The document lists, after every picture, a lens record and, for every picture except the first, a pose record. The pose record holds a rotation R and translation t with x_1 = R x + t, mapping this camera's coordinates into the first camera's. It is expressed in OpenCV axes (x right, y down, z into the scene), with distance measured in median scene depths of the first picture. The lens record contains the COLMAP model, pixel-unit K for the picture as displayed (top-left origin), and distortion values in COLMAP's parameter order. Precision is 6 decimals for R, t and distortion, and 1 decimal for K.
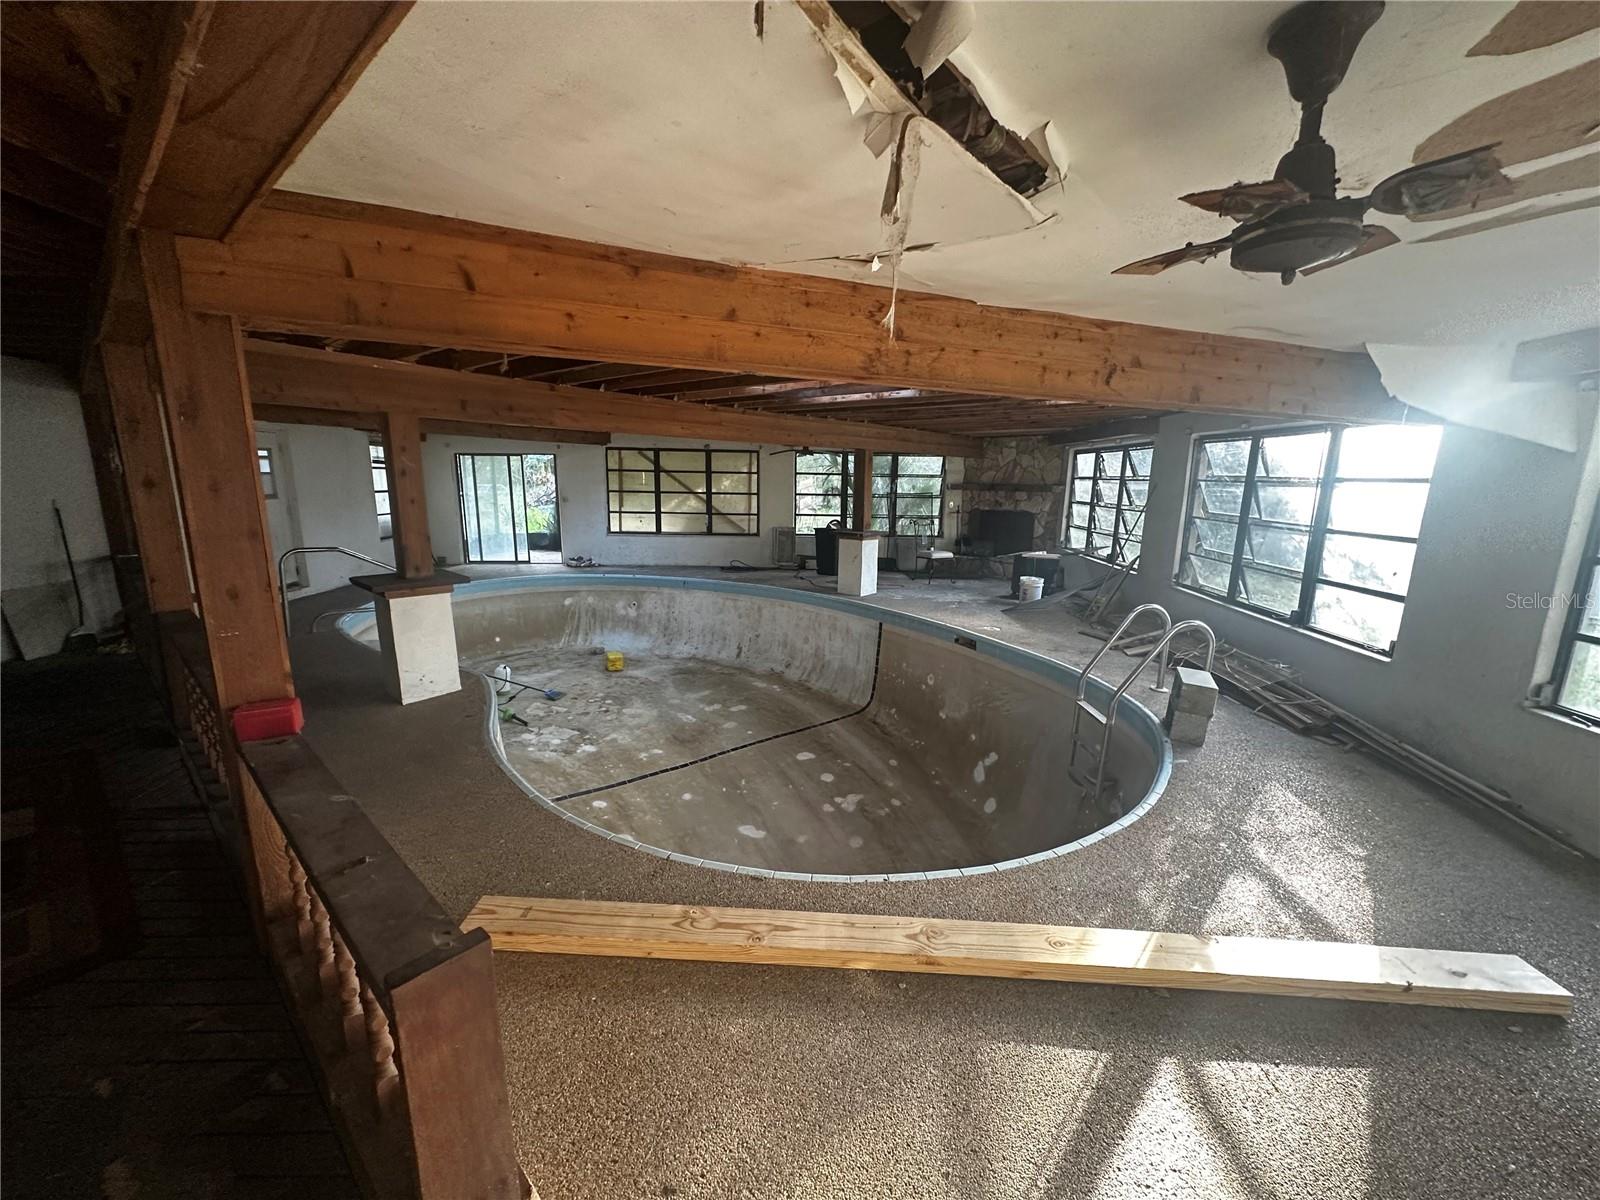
lens RADIAL K [[638.5, 0, 801.6], [0, 638.5, 600.1], [0, 0, 1]] dist [-0.001713, 0.000801]
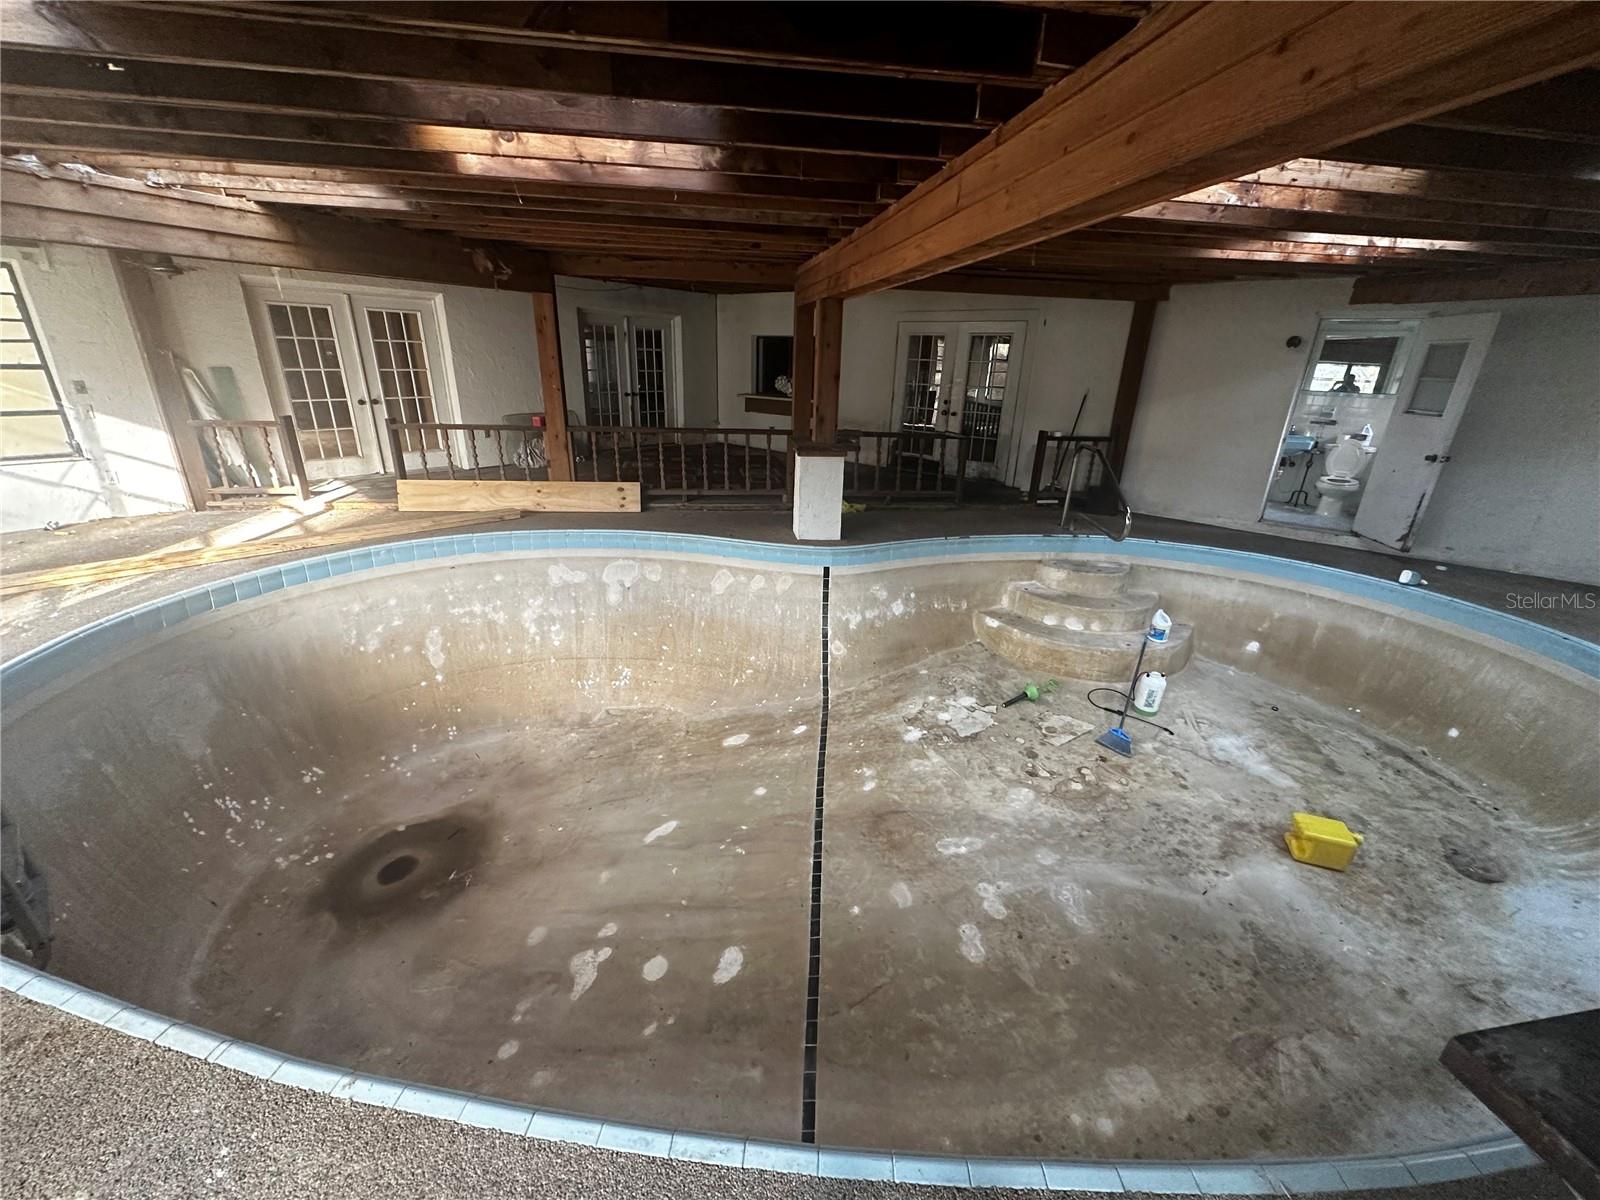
lens RADIAL K [[638.5, 0, 801.3], [0, 638.5, 602.8], [0, 0, 1]] dist [-0.001713, 0.000801]
pose [[-0.657362, 0.239248, -0.714588, 0.294112], [-0.185208, 0.867885, 0.460949, -0.261400], [0.730461, 0.435358, -0.526204, 1.406128]]
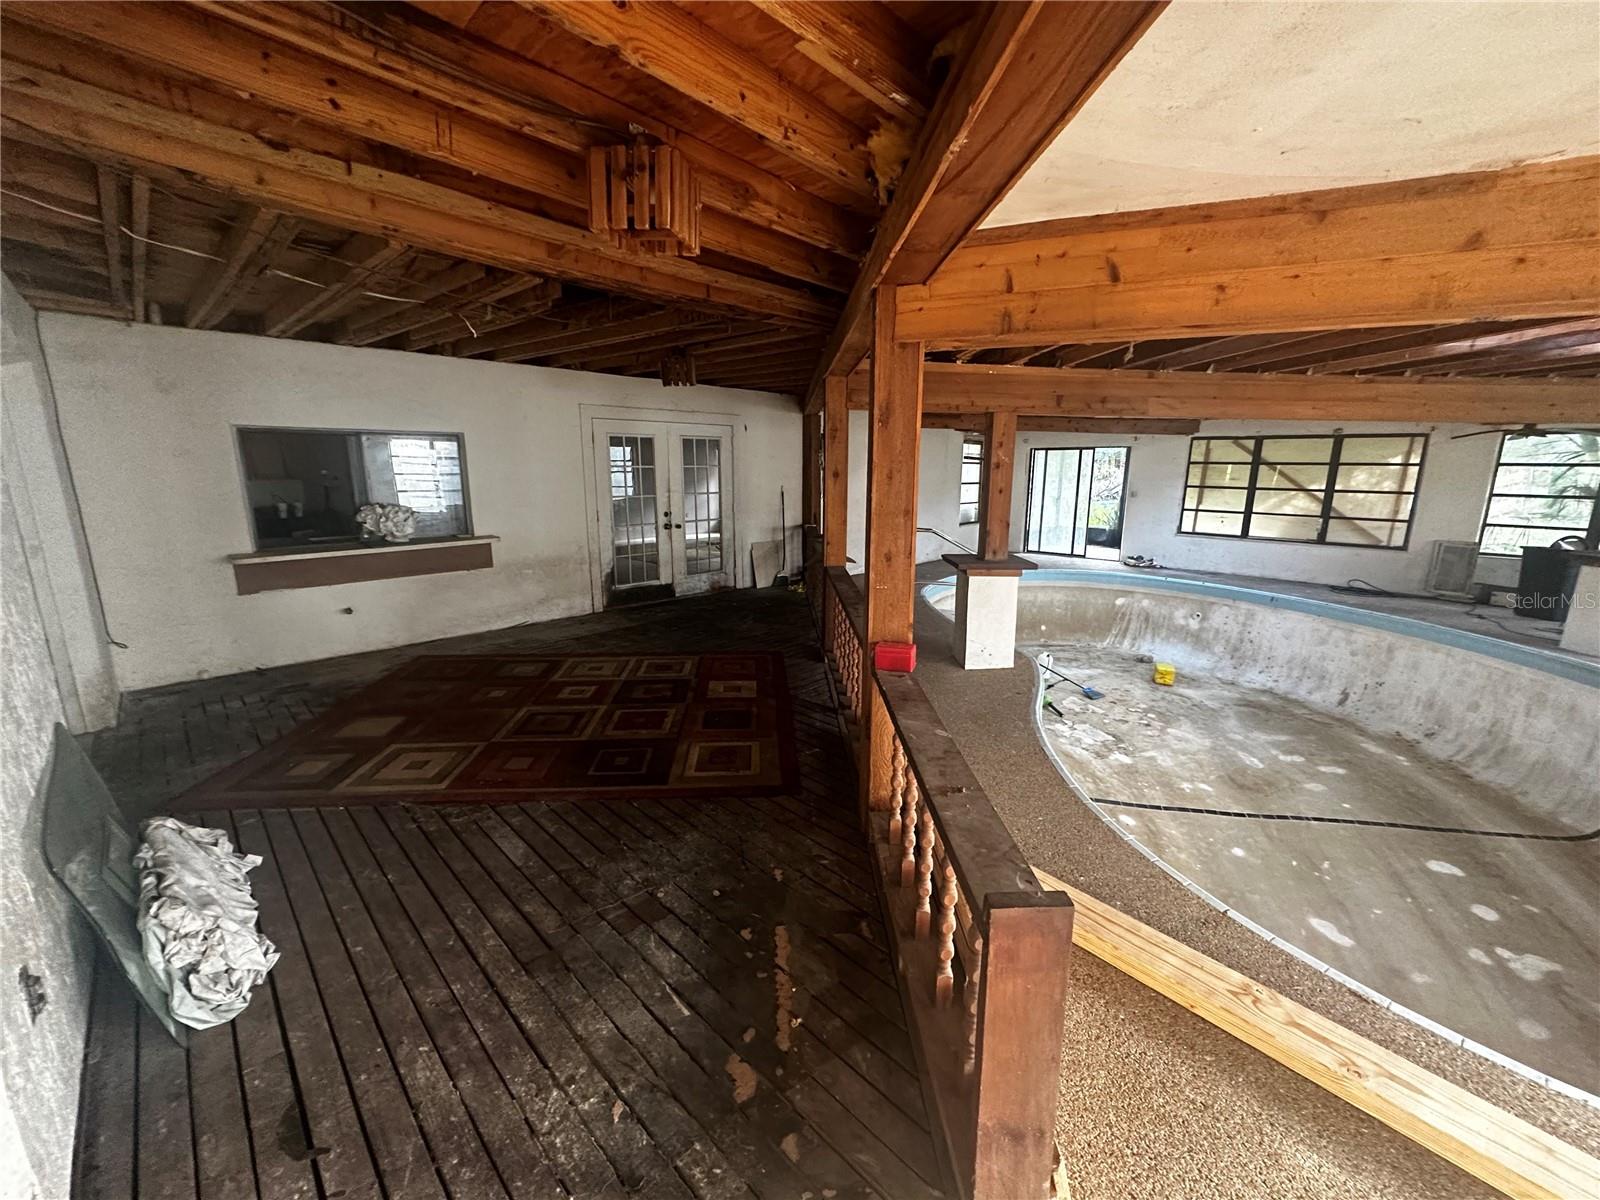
lens RADIAL K [[638.5, 0, 795.6], [0, 638.5, 600.2], [0, 0, 1]] dist [-0.001713, 0.000801]
pose [[0.682648, 0.142862, -0.716646, -0.024385], [-0.136941, 0.988339, 0.066579, 0.005778], [0.717801, 0.052688, 0.694252, -0.015049]]
